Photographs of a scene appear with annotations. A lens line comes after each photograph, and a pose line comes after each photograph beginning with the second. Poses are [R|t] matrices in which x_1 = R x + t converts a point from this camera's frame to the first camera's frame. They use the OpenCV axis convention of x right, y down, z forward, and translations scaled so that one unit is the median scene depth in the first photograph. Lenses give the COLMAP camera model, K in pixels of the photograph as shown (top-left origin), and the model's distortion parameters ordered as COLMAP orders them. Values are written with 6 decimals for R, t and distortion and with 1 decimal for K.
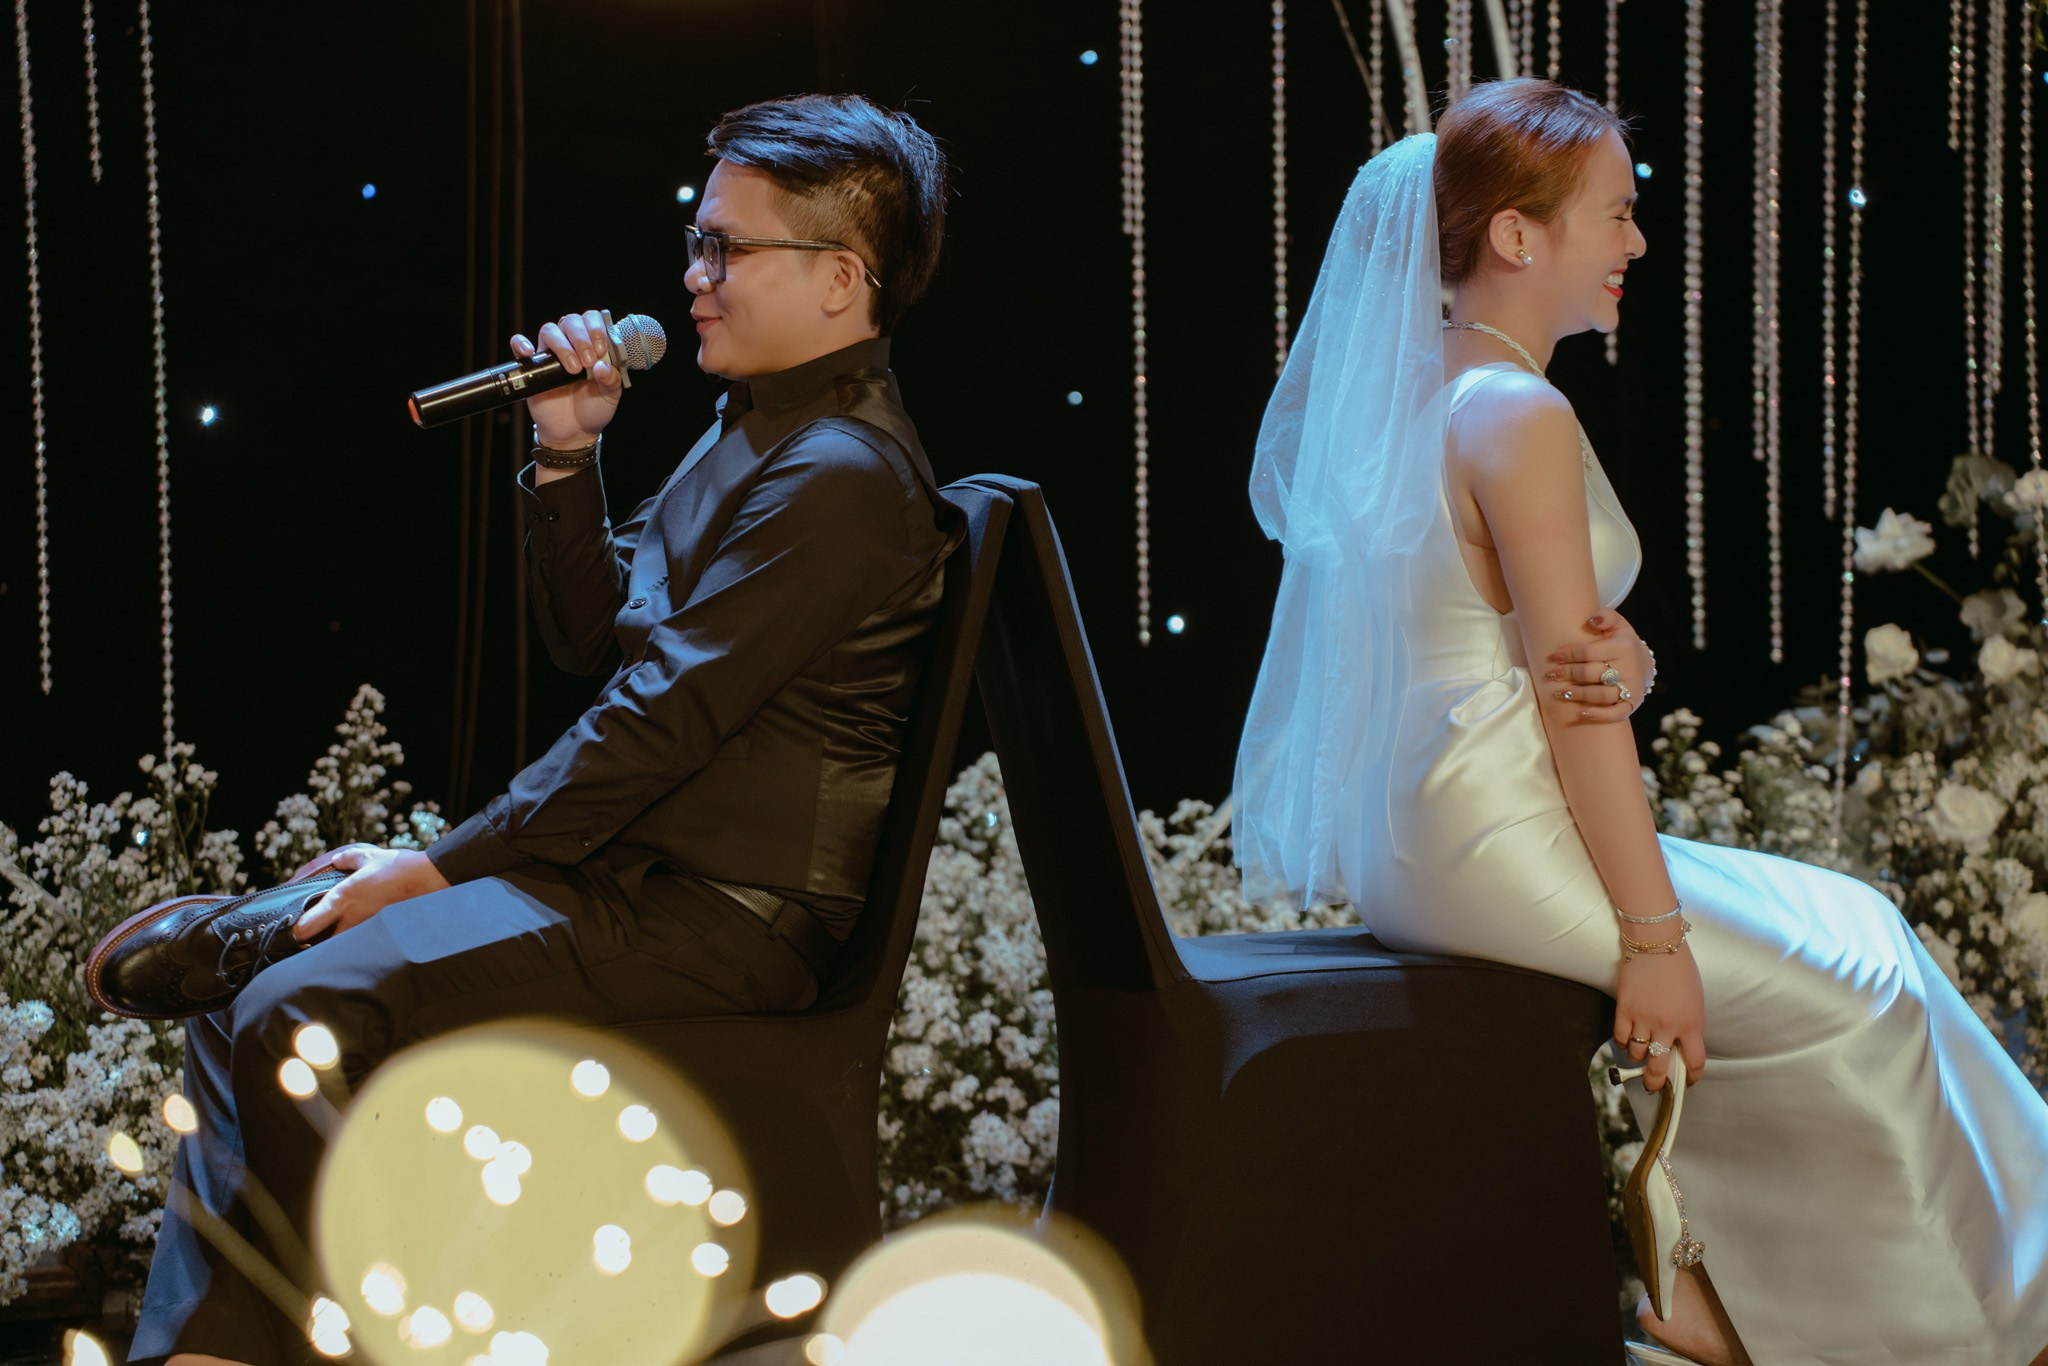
lens RADIAL K [[4295.3, 0, 1032.2], [0, 4295.3, 668.5], [0, 0, 1]] dist [0.648399, 0.000000]
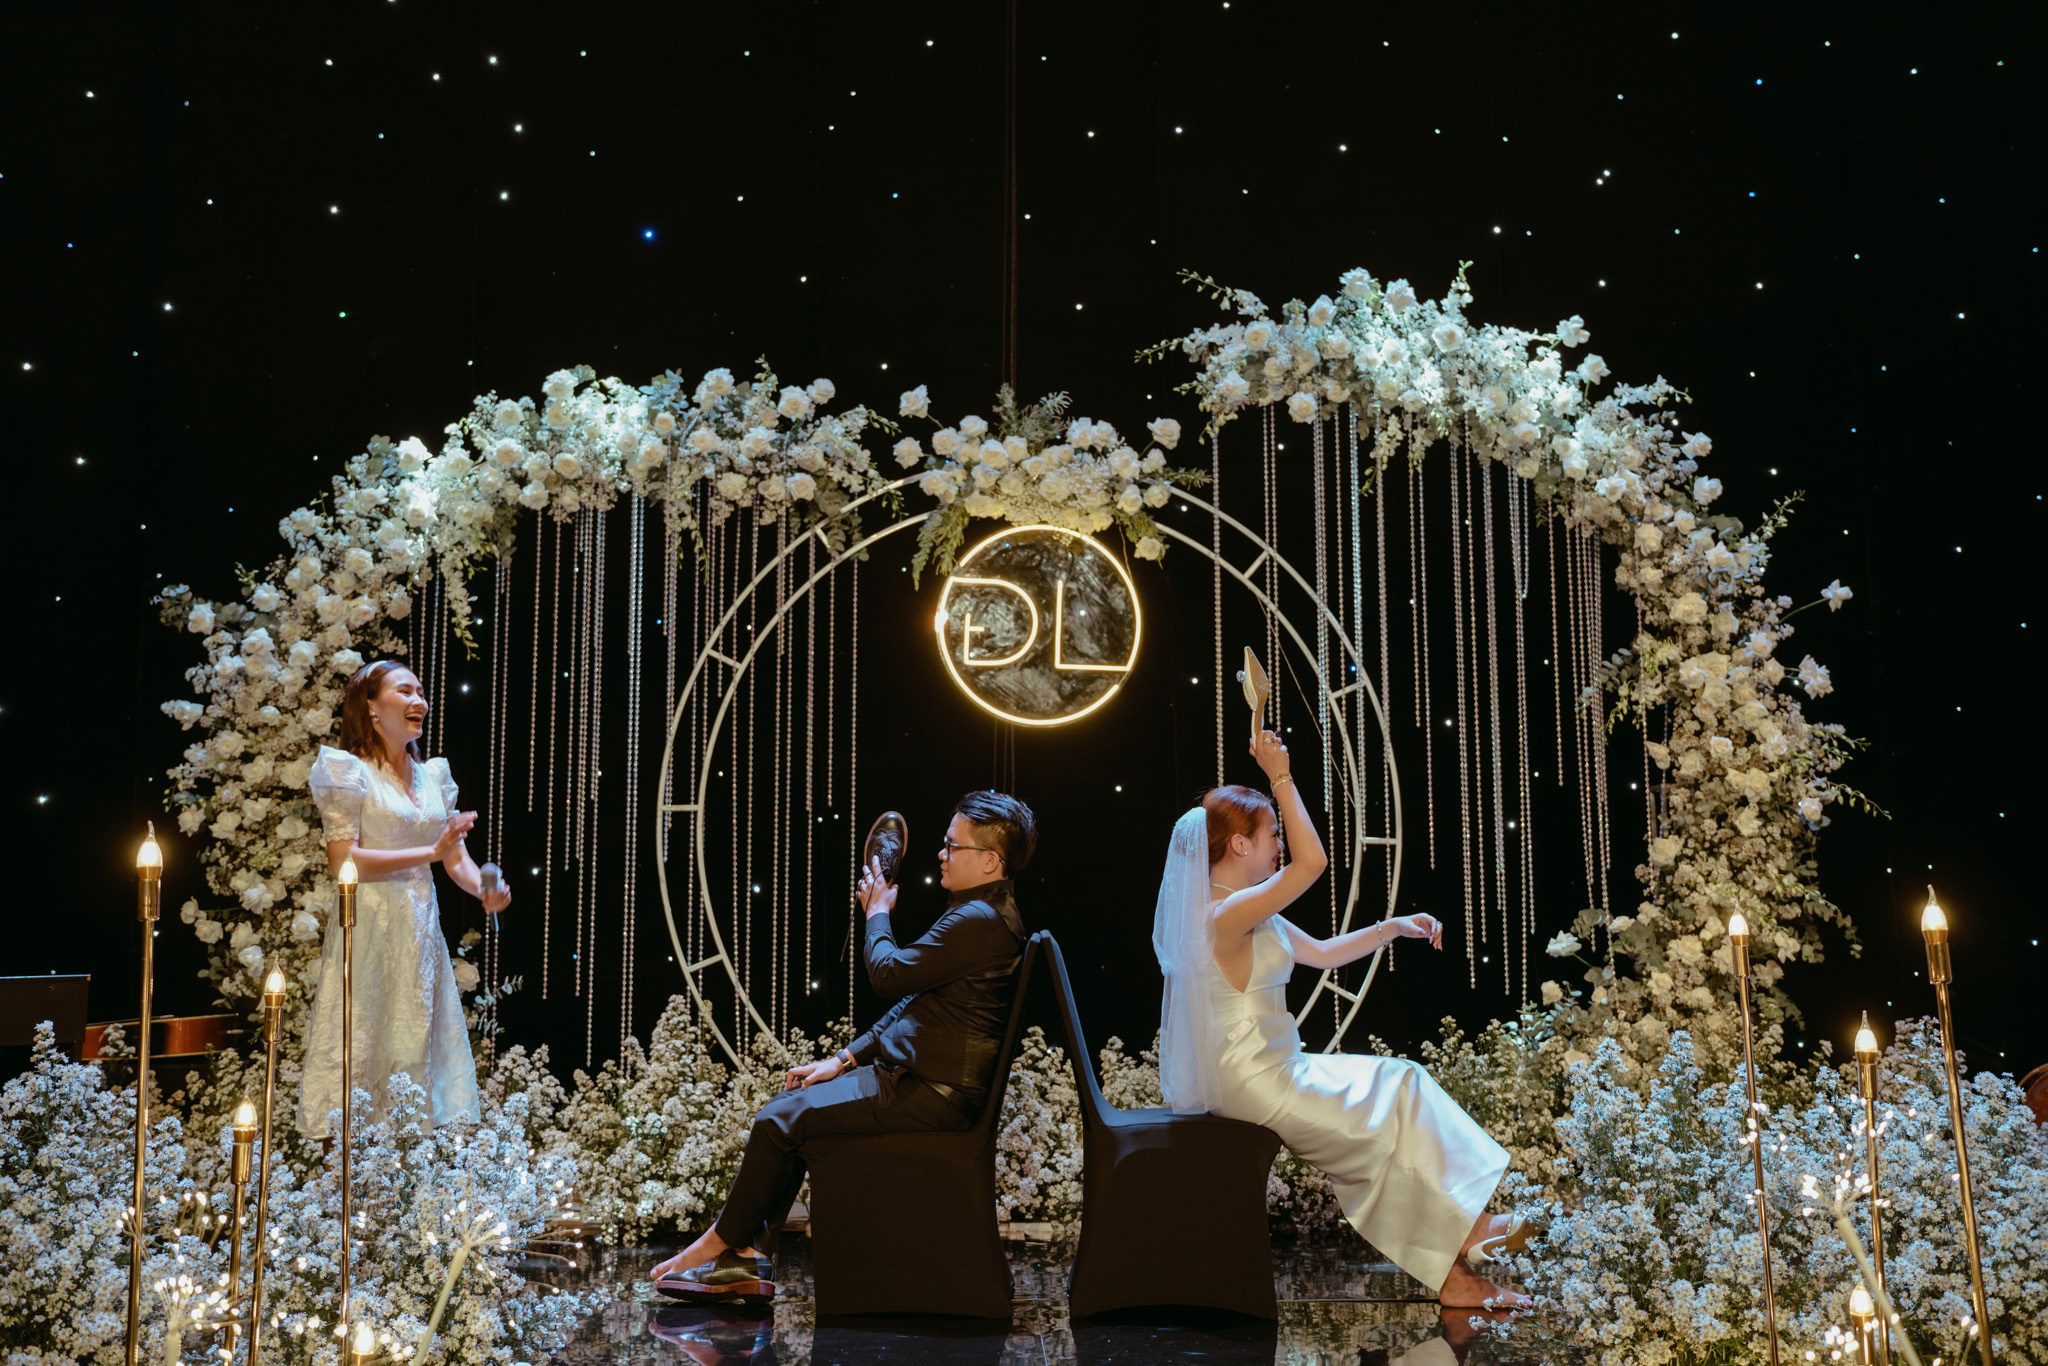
lens RADIAL K [[2042.3, 0, 1014.1], [0, 2042.3, 666.1], [0, 0, 1]] dist [0.033646, 0.000000]
pose [[0.962022, -0.022752, -0.272022, 0.245268], [-0.014609, 0.990801, -0.134536, -0.027920], [0.272581, 0.133400, 0.952840, -0.180928]]
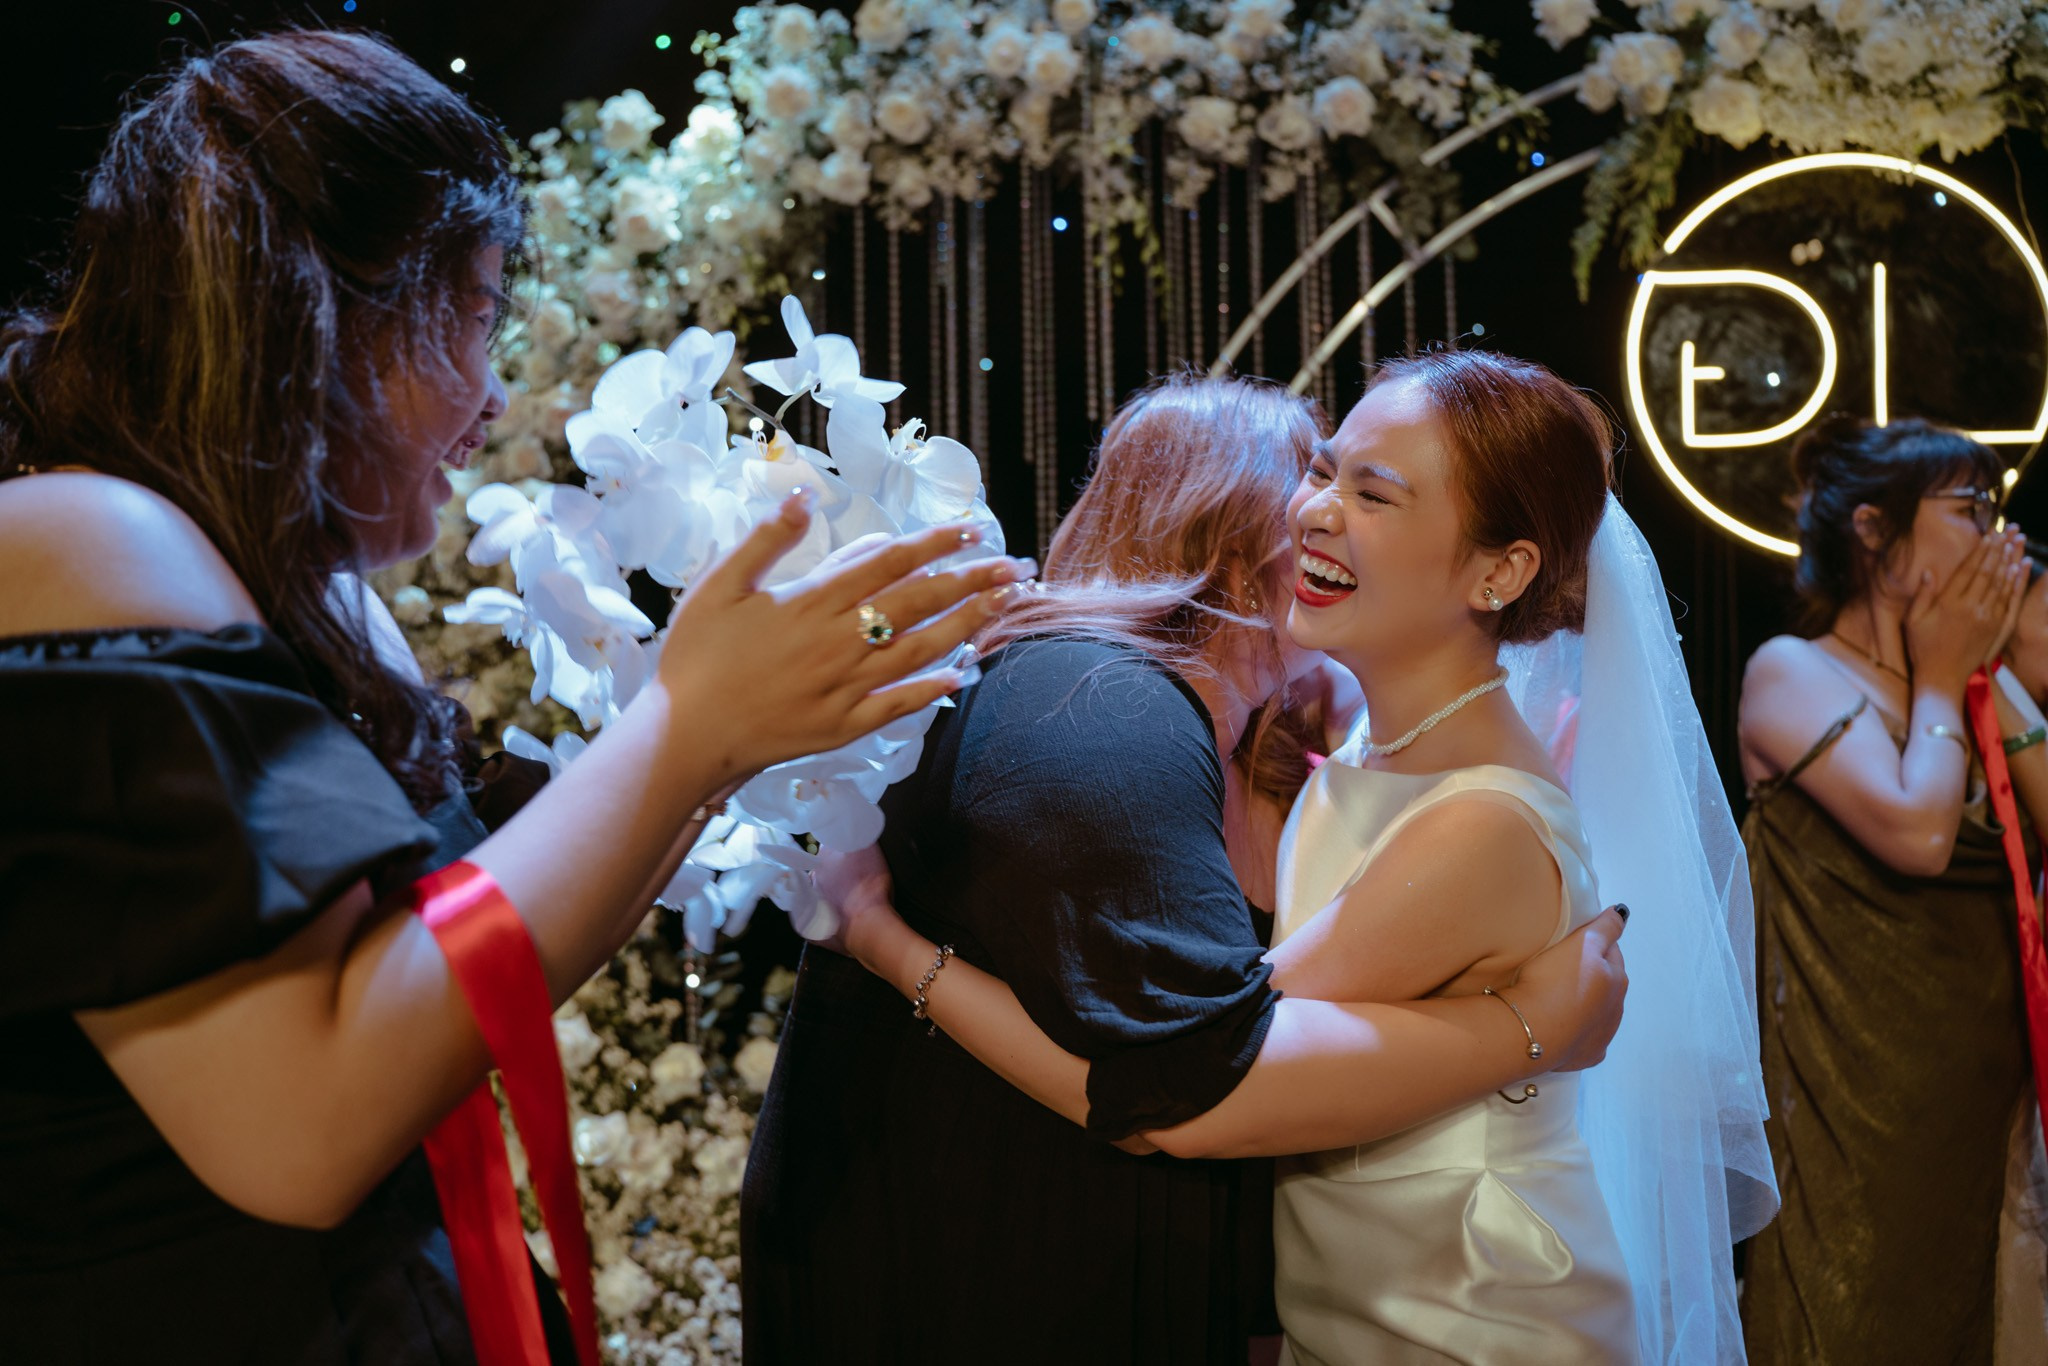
lens RADIAL K [[1646.0, 0, 1018.1], [0, 1646.0, 673.5], [0, 0, 1]] dist [-0.094756, 0.062709]
pose [[0.860199, -0.024265, -0.509381, -0.056078], [0.002526, 0.999058, -0.043326, -0.108319], [0.509953, 0.035983, 0.859450, 0.491330]]
